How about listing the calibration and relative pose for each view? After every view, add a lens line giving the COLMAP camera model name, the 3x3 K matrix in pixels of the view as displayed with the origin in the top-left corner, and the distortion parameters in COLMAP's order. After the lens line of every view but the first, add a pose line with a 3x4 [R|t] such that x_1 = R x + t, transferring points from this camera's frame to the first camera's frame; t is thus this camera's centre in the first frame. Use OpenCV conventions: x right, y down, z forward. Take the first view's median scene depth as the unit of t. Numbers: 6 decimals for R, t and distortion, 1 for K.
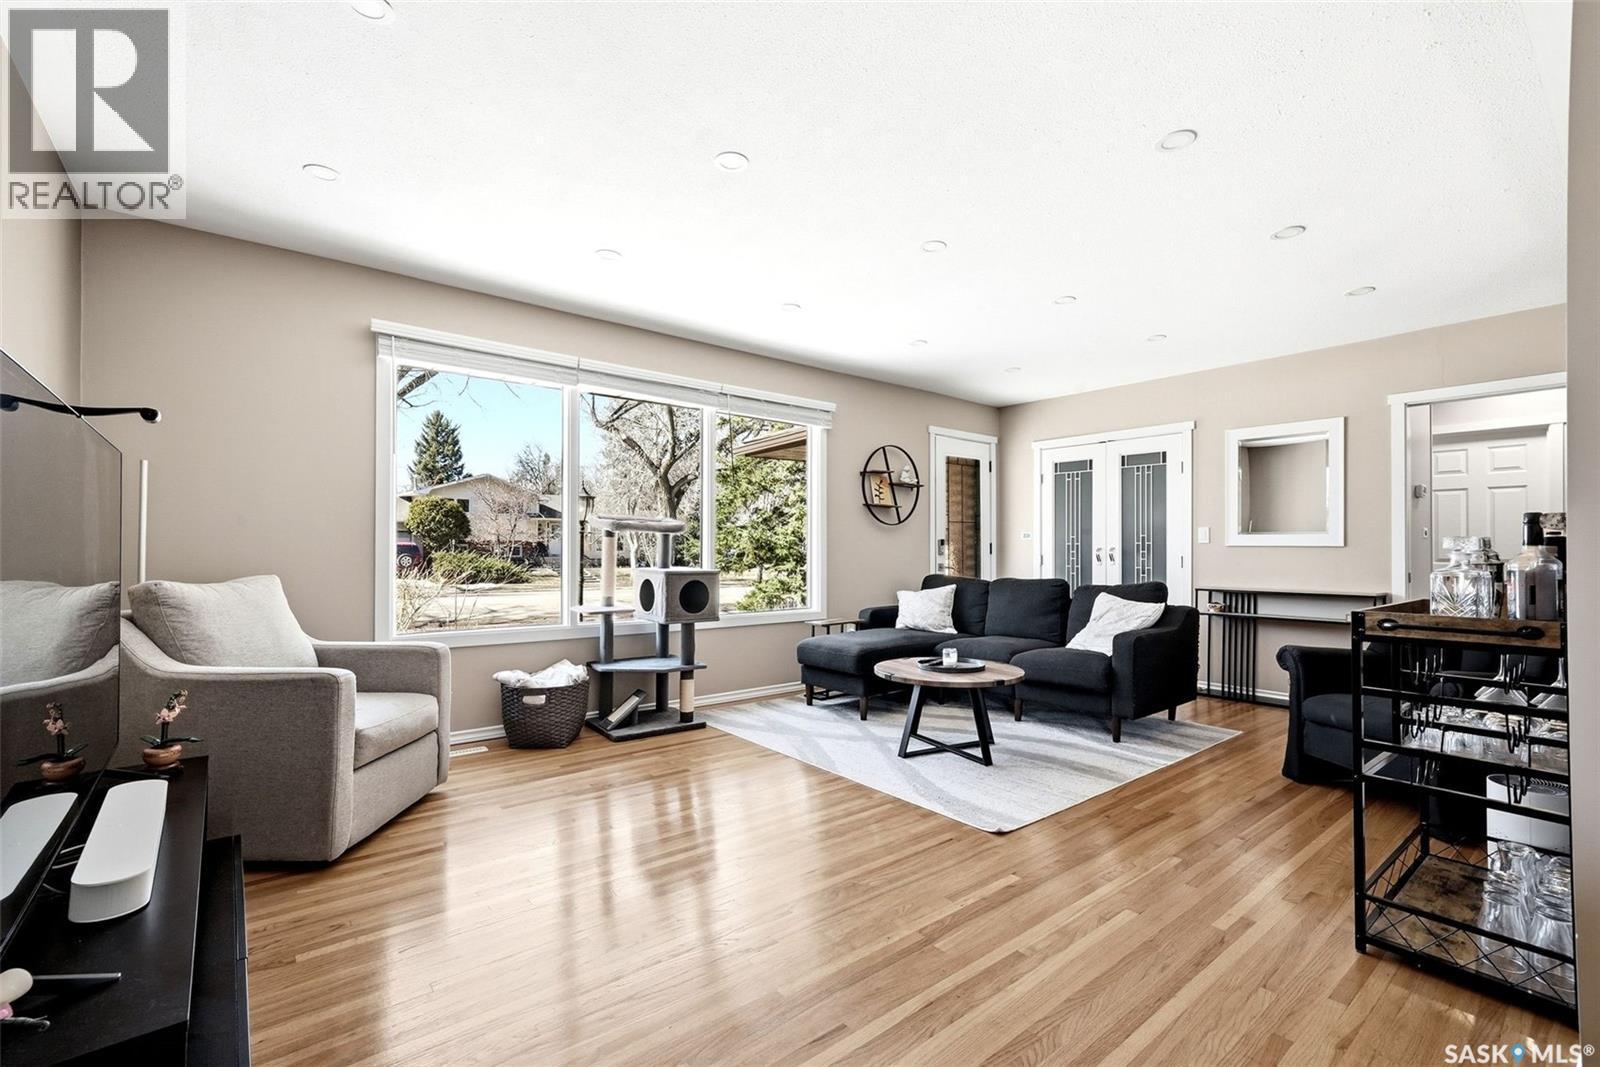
lens RADIAL K [[694.2, 0, 795.6], [0, 694.2, 540.0], [0, 0, 1]] dist [-0.001774, 0.002916]
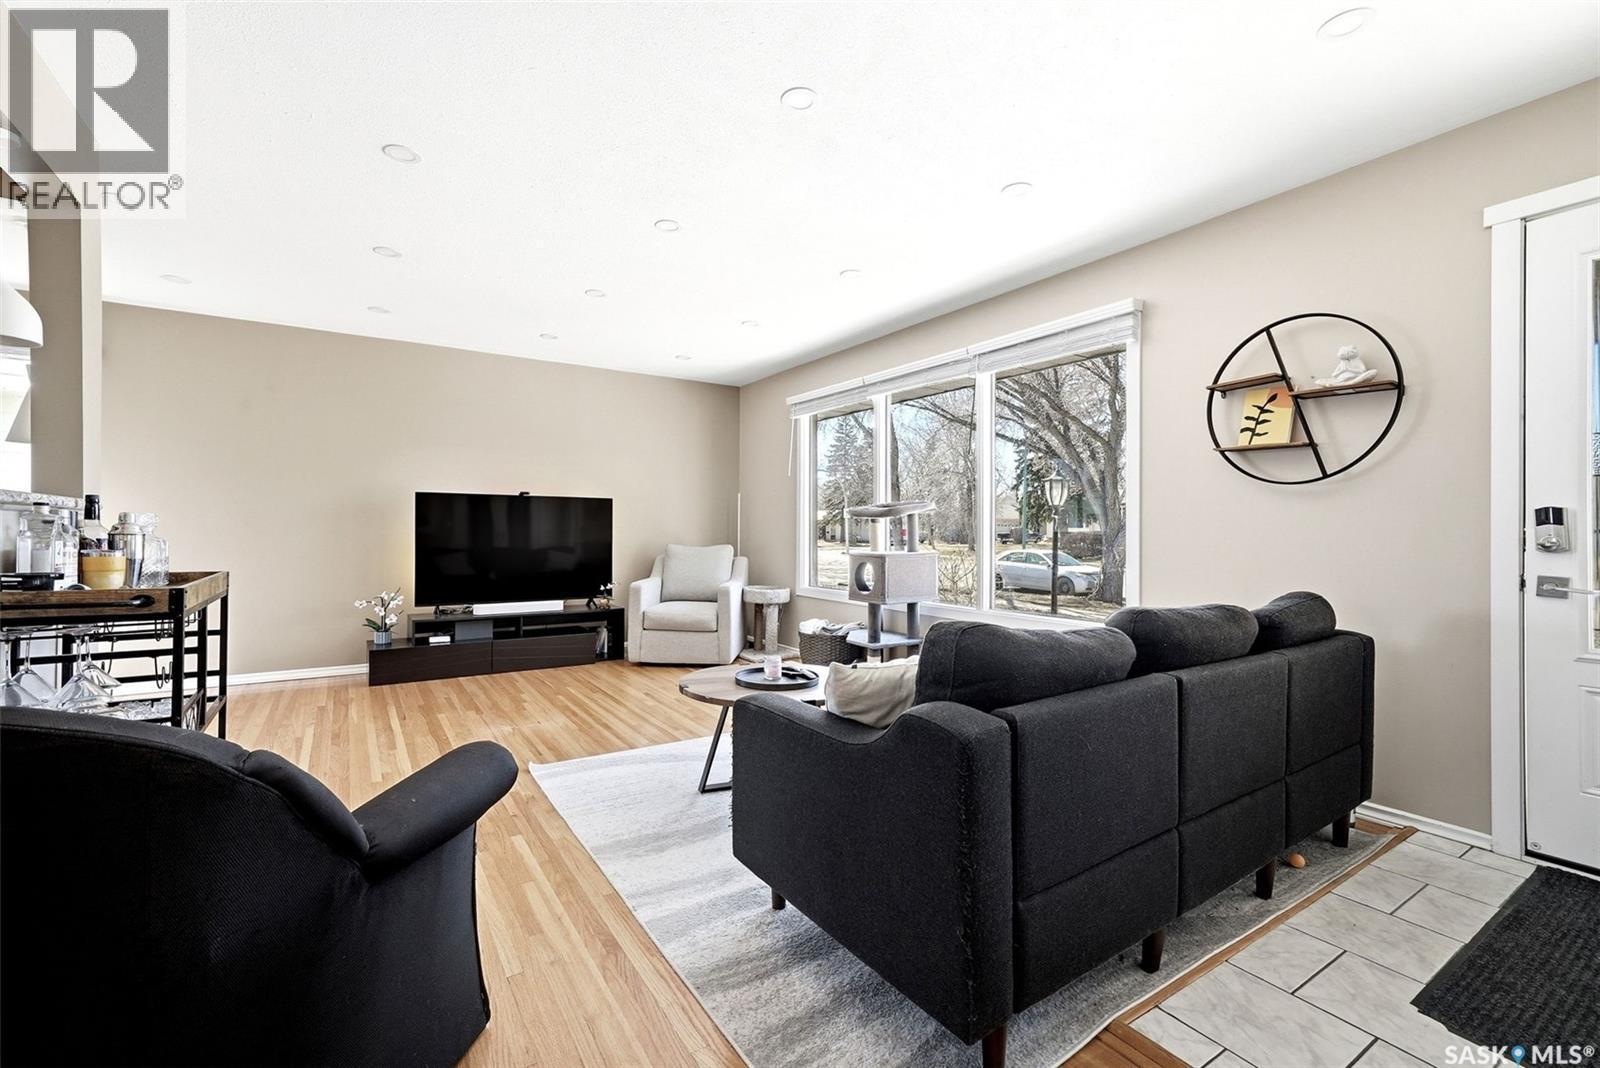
lens RADIAL K [[694.2, 0, 797.5], [0, 694.2, 532.5], [0, 0, 1]] dist [-0.001774, 0.002916]
pose [[-0.096190, -0.000708, -0.995363, 0.658161], [0.005638, 0.999983, -0.001256, 0.011060], [0.995347, -0.005733, -0.096184, 0.722062]]
